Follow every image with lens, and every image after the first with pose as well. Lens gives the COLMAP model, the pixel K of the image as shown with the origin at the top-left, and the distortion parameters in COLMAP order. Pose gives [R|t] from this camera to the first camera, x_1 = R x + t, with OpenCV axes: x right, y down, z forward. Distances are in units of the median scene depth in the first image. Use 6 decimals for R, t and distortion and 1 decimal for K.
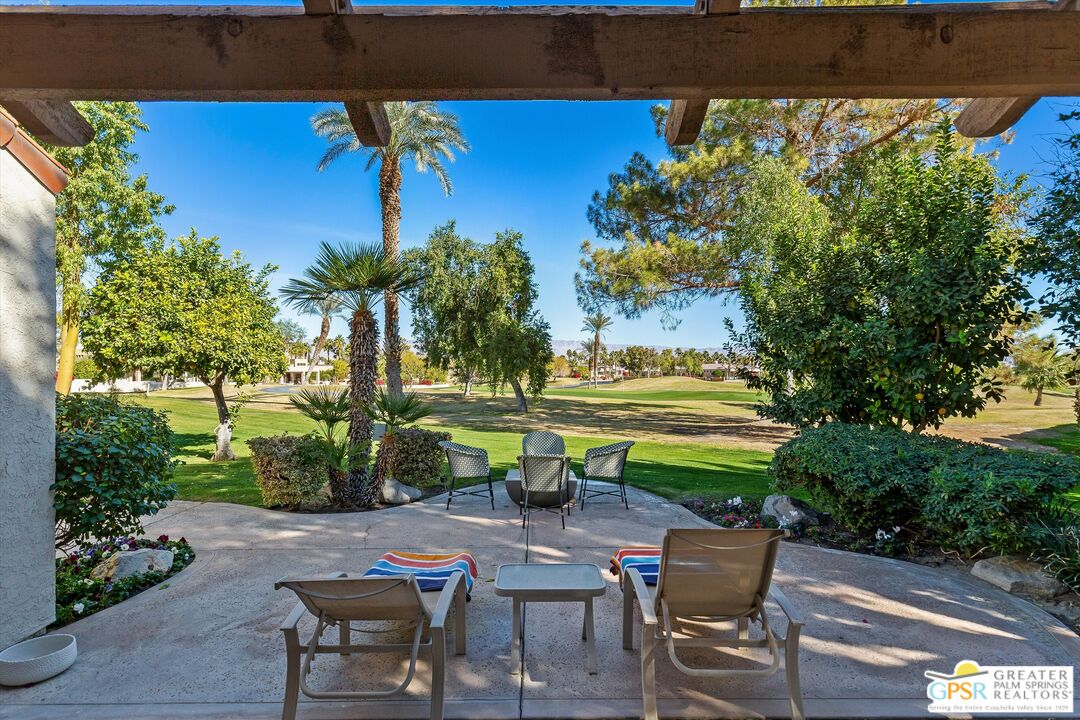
lens RADIAL K [[524.9, 0, 547.5], [0, 524.9, 371.8], [0, 0, 1]] dist [0.001151, 0.000182]
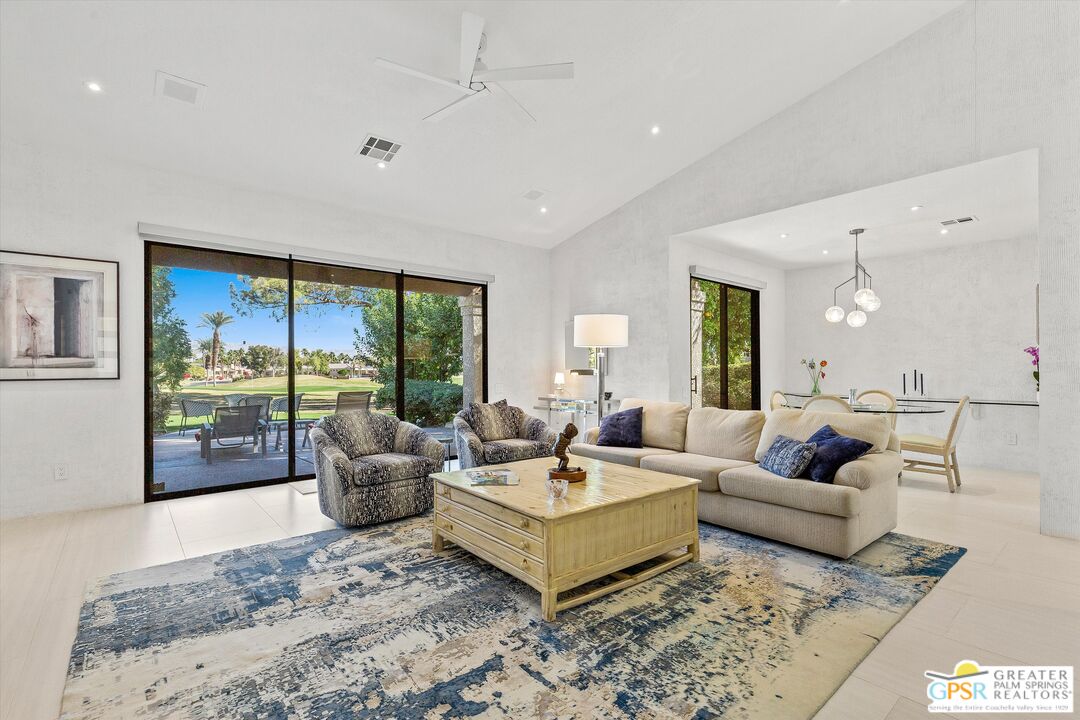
lens RADIAL K [[489.6, 0, 540.4], [0, 489.6, 367.9], [0, 0, 1]] dist [0.003414, 0.000252]
pose [[0.766104, 0.002601, 0.642711, -0.090880], [0.004111, 0.999952, -0.008946, 0.018521], [-0.642703, 0.009496, 0.766057, -0.254667]]
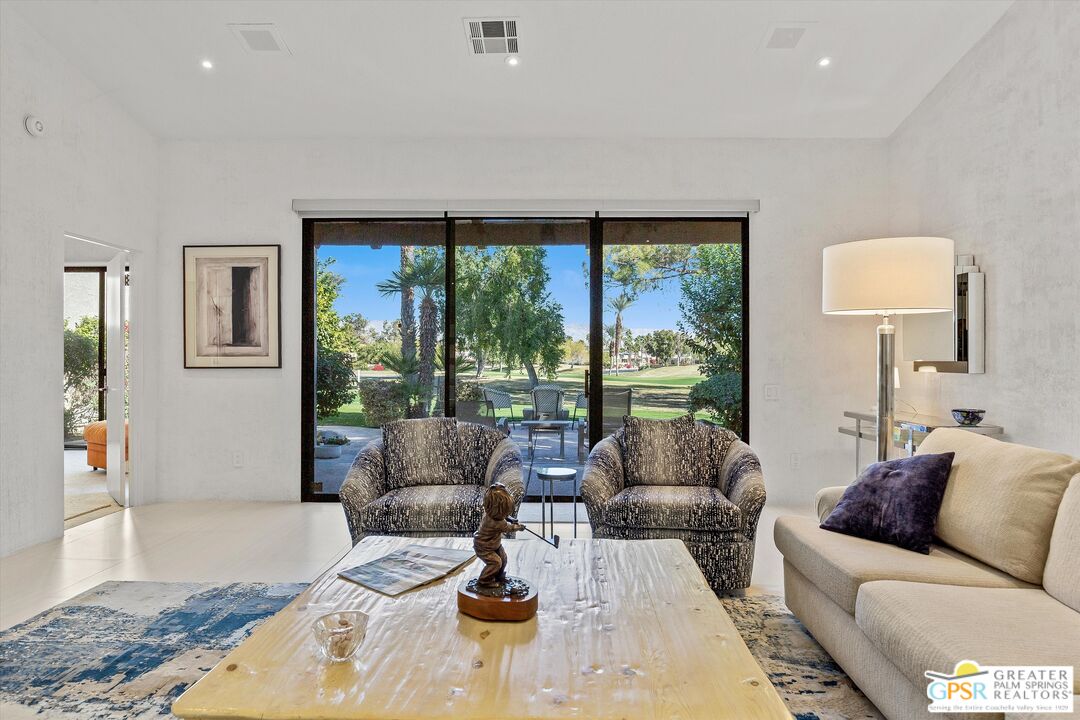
lens RADIAL K [[625.5, 0, 562.2], [0, 625.5, 359.3], [0, 0, 1]] dist [-0.016992, -0.000190]
pose [[0.999972, 0.004220, -0.006139, 0.012846], [-0.004237, 0.999987, -0.002741, 0.017459], [0.006128, 0.002767, 0.999977, -0.232226]]
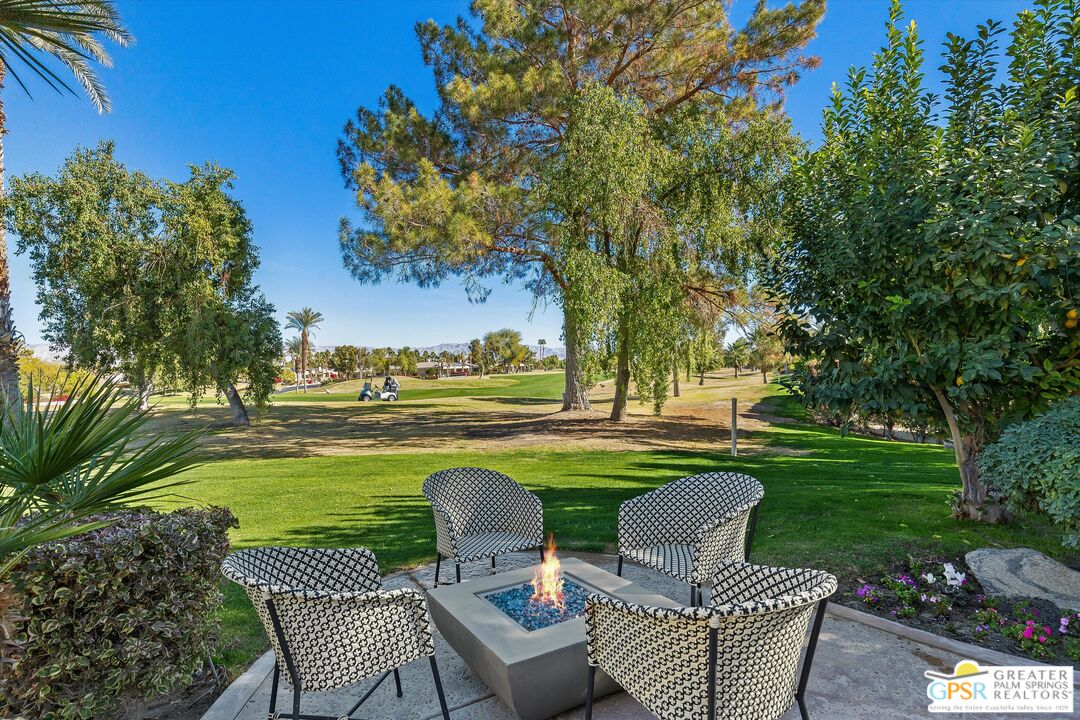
lens RADIAL K [[525.9, 0, 498.2], [0, 525.9, 383.2], [0, 0, 1]] dist [-0.001909, -0.000101]
pose [[0.890874, -0.046102, 0.451905, -0.058063], [0.038128, 0.998915, 0.026743, 0.011694], [-0.452648, -0.006595, 0.891665, 0.197622]]
